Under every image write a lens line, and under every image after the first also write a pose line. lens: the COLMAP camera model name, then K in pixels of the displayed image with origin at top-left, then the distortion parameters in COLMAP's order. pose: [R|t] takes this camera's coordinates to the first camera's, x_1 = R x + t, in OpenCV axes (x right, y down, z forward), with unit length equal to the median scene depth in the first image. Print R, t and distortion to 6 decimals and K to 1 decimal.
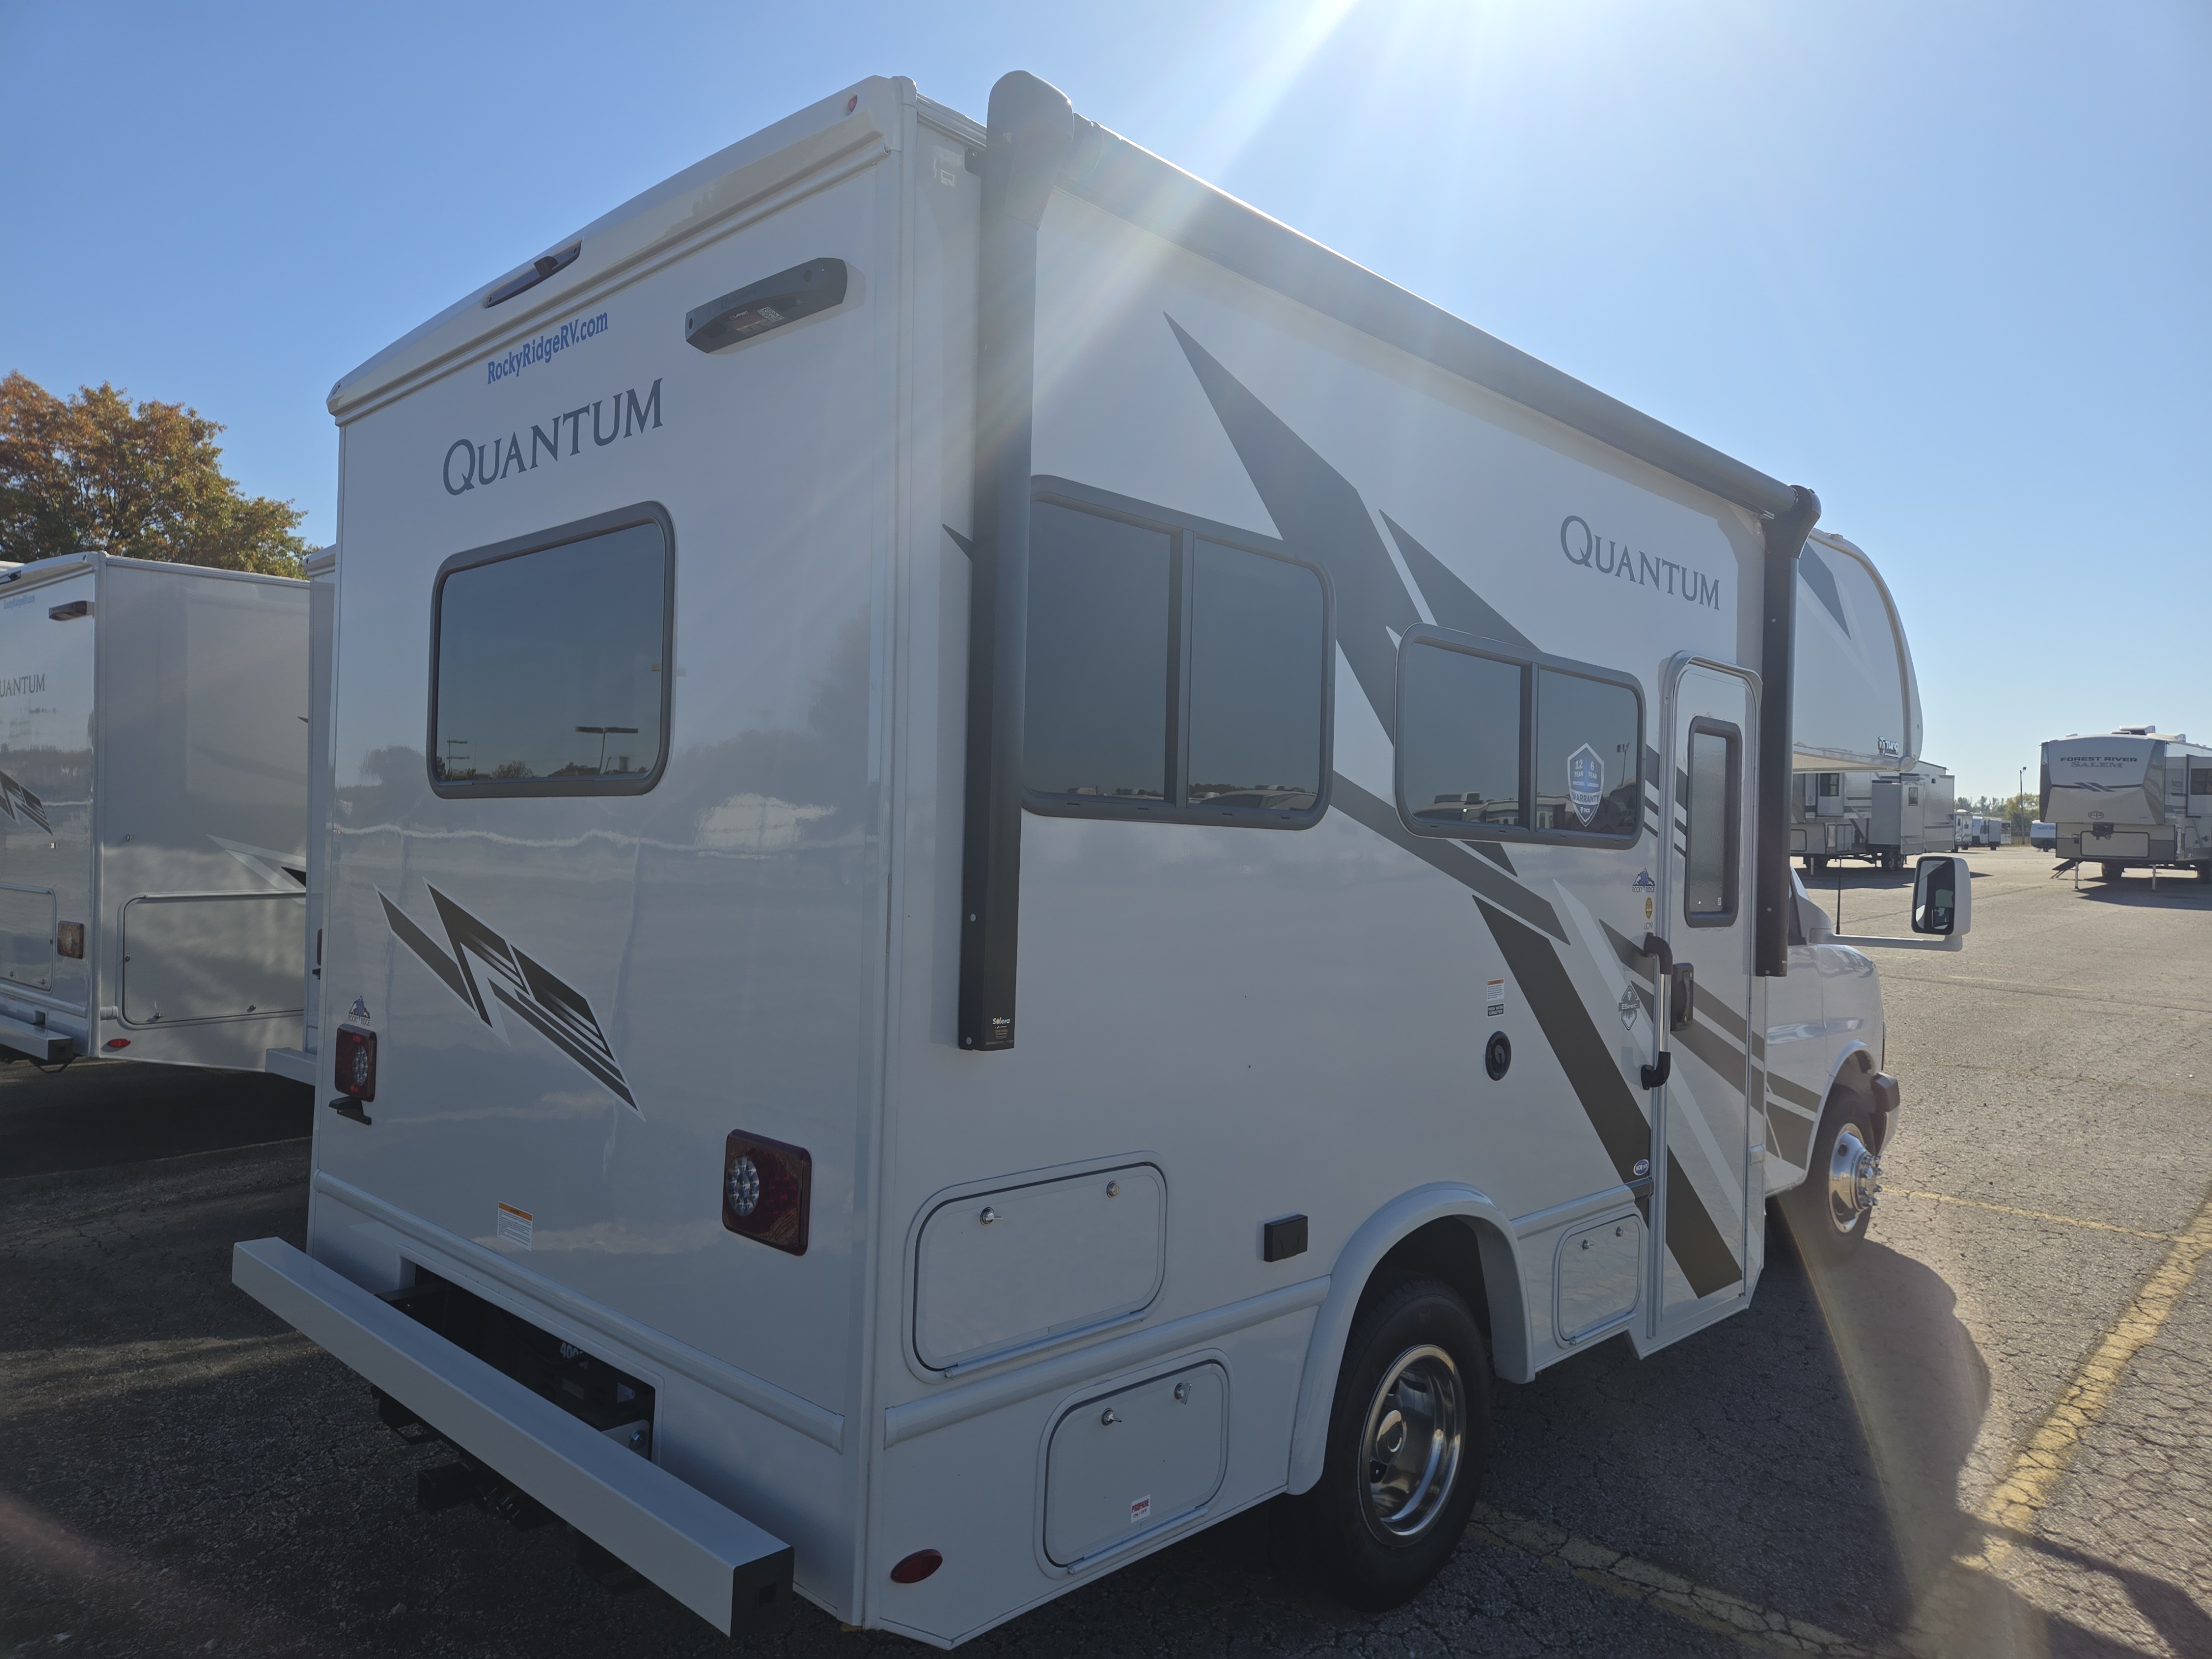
lens RADIAL K [[1485.0, 0, 1100.5], [0, 1485.0, 824.7], [0, 0, 1]] dist [0.053060, -0.025675]
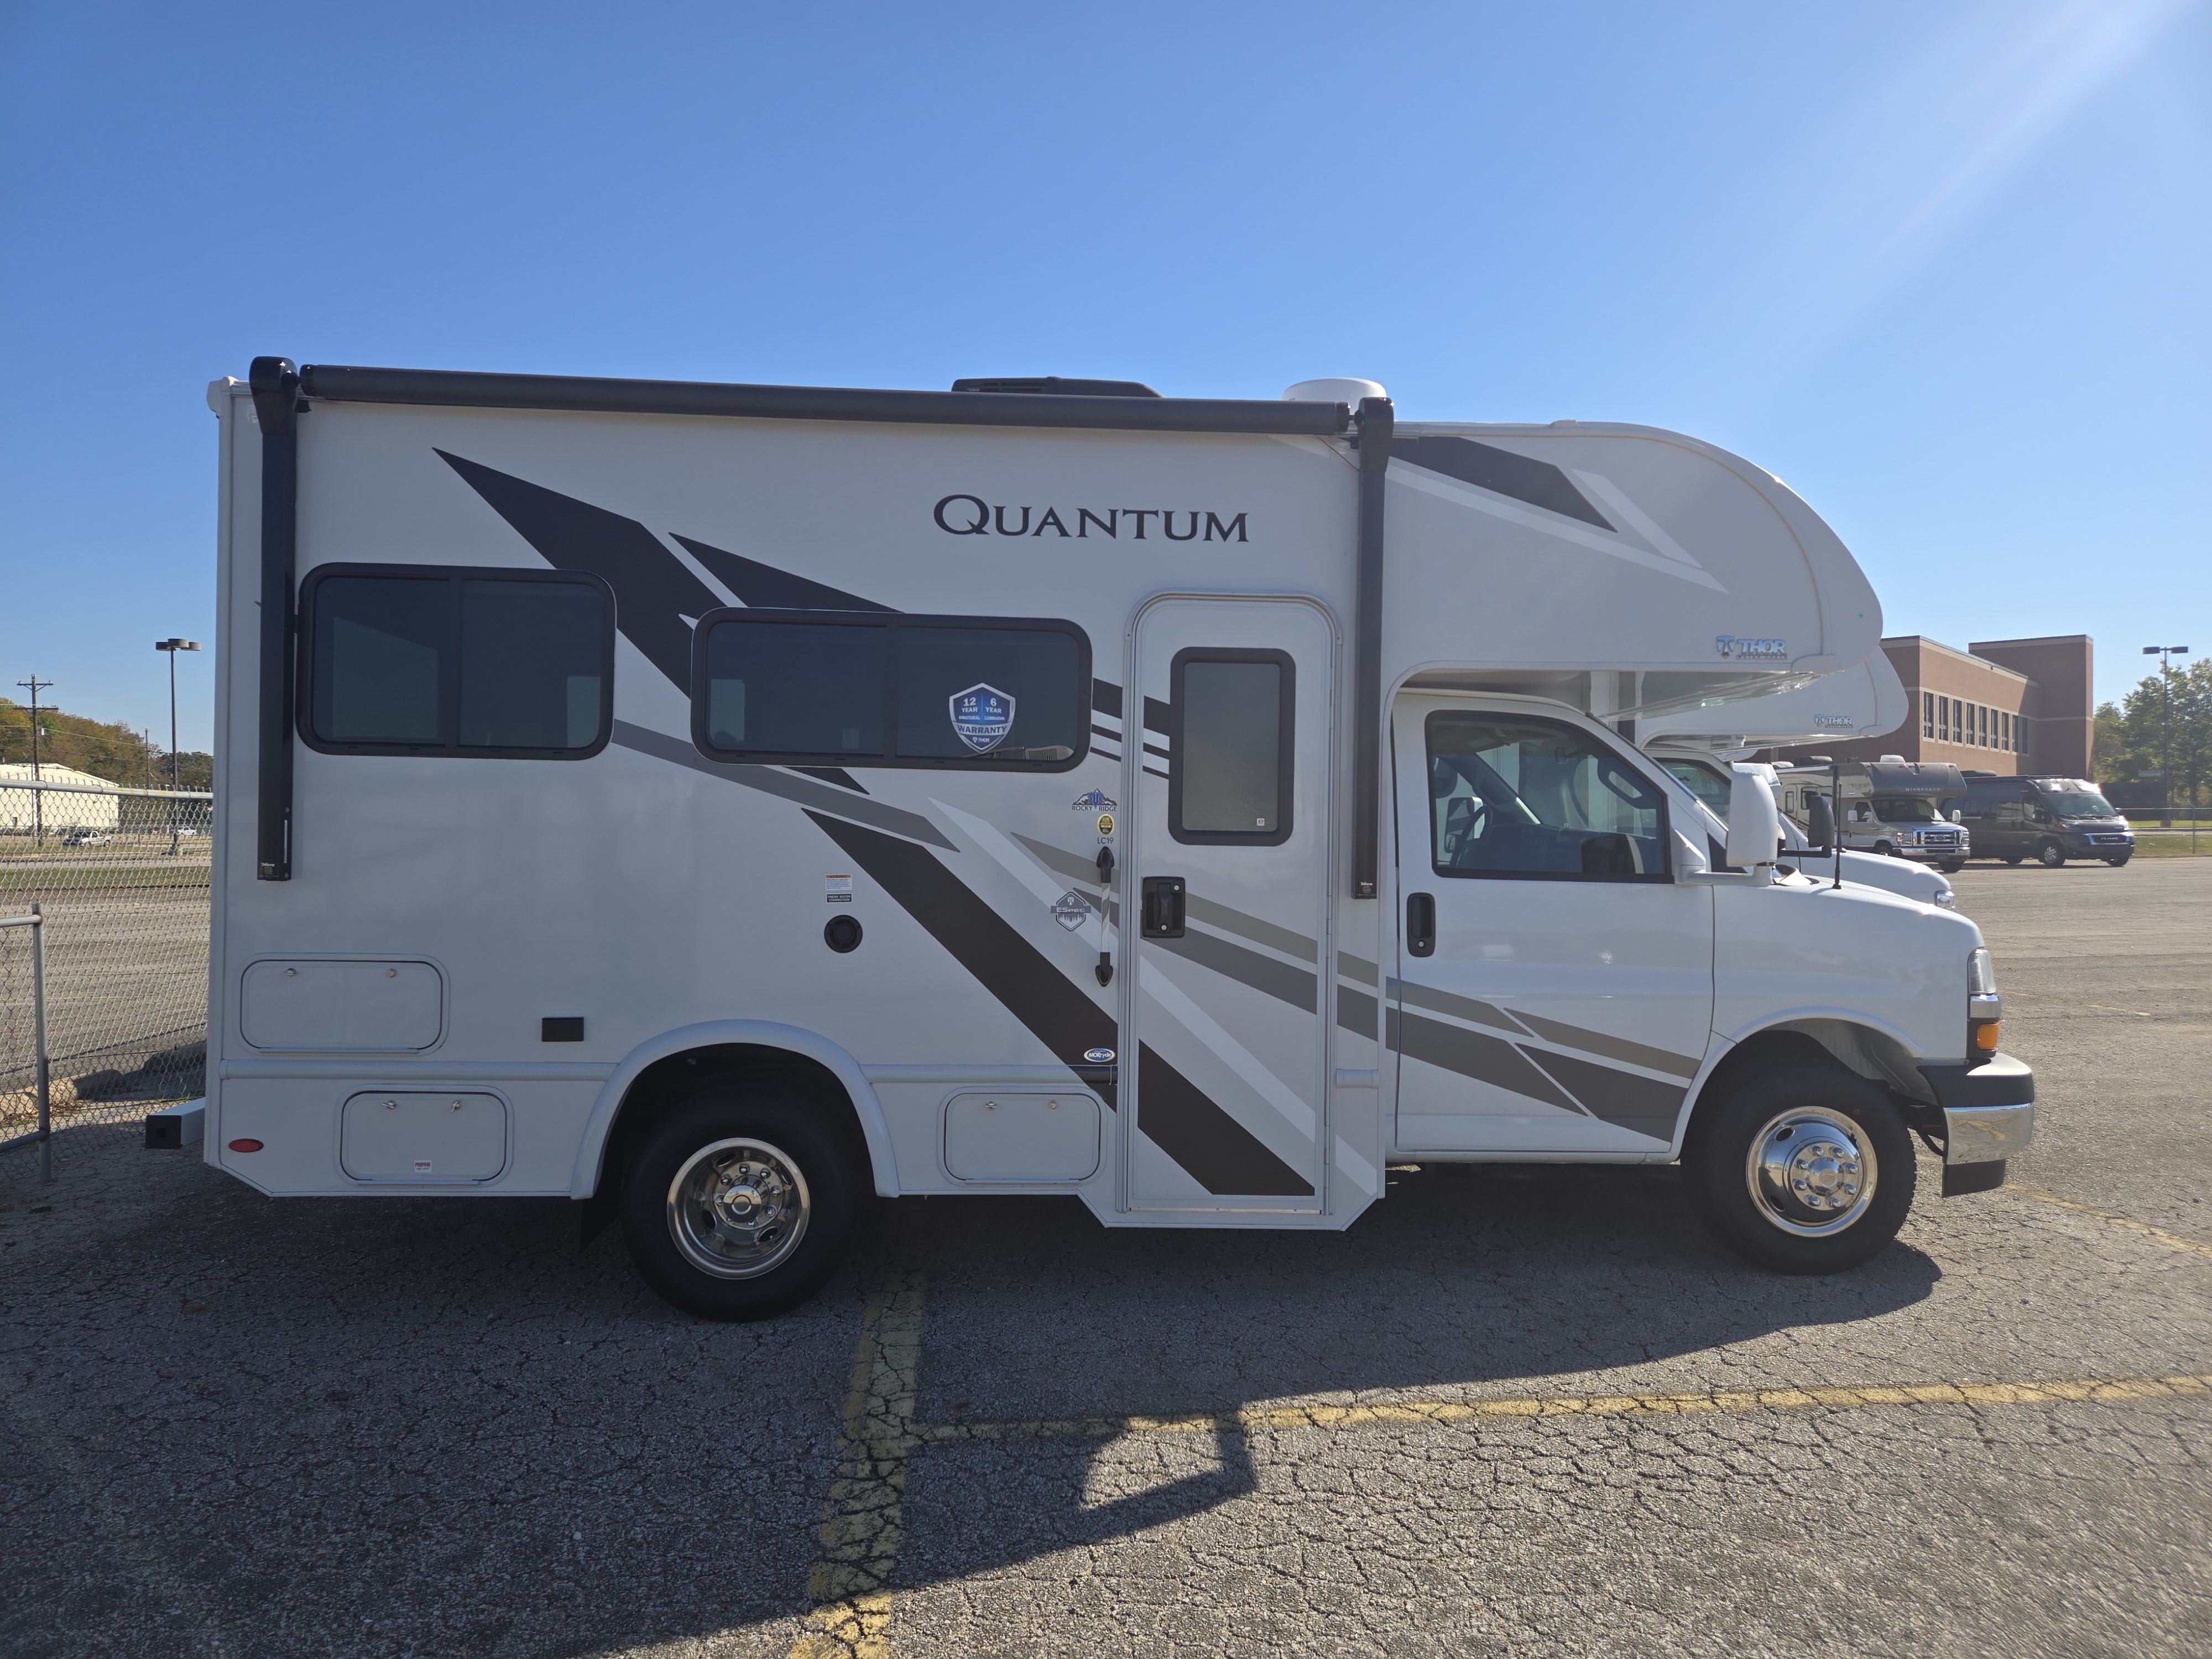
lens RADIAL K [[1485.0, 0, 1104.9], [0, 1485.0, 823.0], [0, 0, 1]] dist [0.053060, -0.025675]
pose [[0.734407, -0.013814, -0.678569, 1.315539], [0.014222, 0.999887, -0.004963, 0.070119], [0.678560, -0.006006, 0.734520, 0.217772]]
